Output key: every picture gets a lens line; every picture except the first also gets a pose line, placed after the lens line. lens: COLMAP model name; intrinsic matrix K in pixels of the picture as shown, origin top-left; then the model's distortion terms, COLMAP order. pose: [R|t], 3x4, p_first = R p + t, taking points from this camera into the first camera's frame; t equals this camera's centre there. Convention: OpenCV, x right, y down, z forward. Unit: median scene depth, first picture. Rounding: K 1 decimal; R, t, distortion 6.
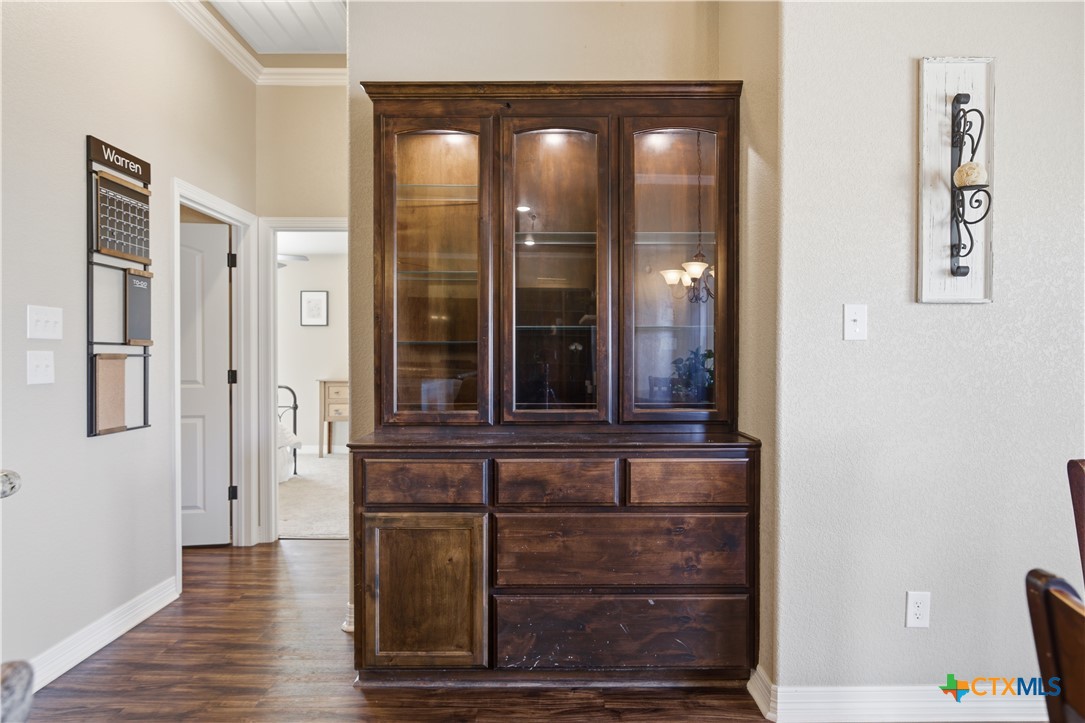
lens RADIAL K [[662.1, 0, 541.0], [0, 662.1, 359.7], [0, 0, 1]] dist [-0.006671, -0.001090]
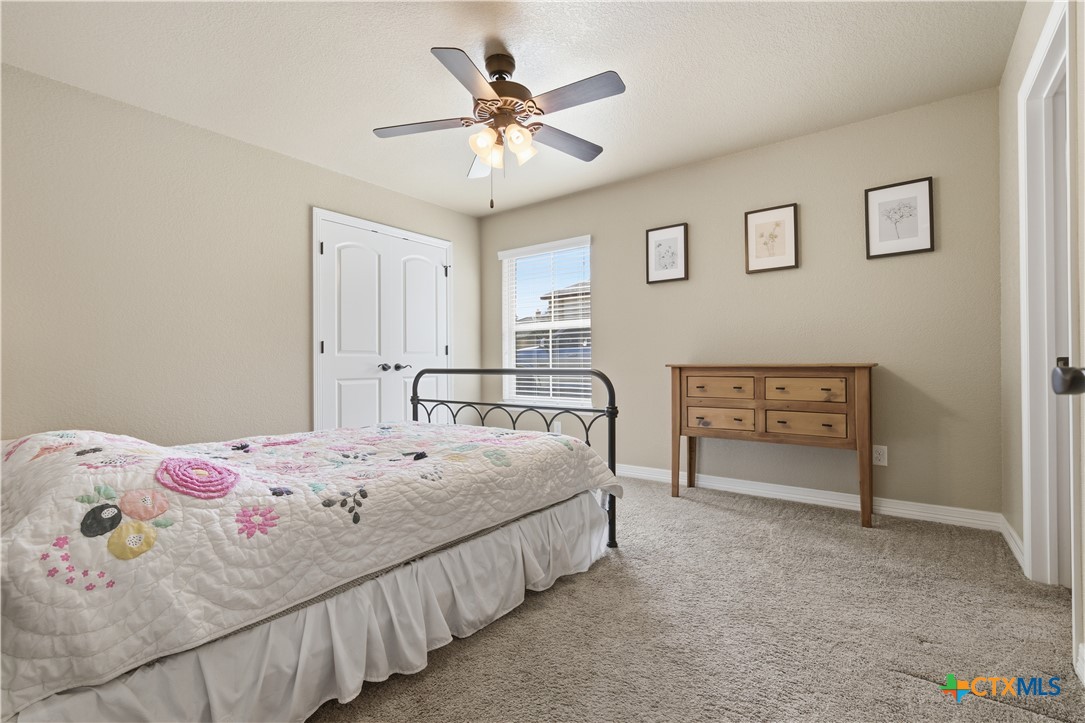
lens RADIAL K [[487.1, 0, 541.9], [0, 487.1, 362.2], [0, 0, 1]] dist [-0.004589, 0.001103]
pose [[0.799737, -0.010946, -0.600250, -0.167550], [0.005880, 0.999929, -0.010401, 0.032350], [0.600321, 0.004789, 0.799744, 0.586296]]
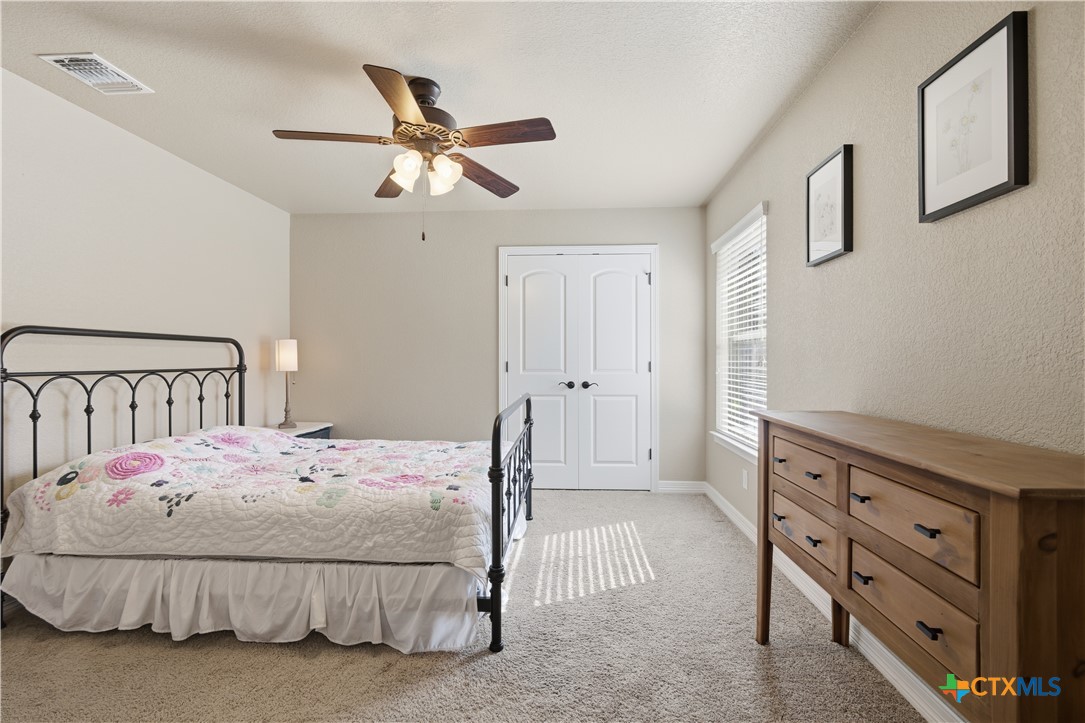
lens RADIAL K [[487.1, 0, 546.9], [0, 487.1, 359.8], [0, 0, 1]] dist [-0.004589, 0.001103]
pose [[-0.049838, -0.002373, -0.998754, -0.079731], [-0.003891, 0.999990, -0.002182, 0.004891], [0.998750, 0.003778, -0.049847, 0.906610]]
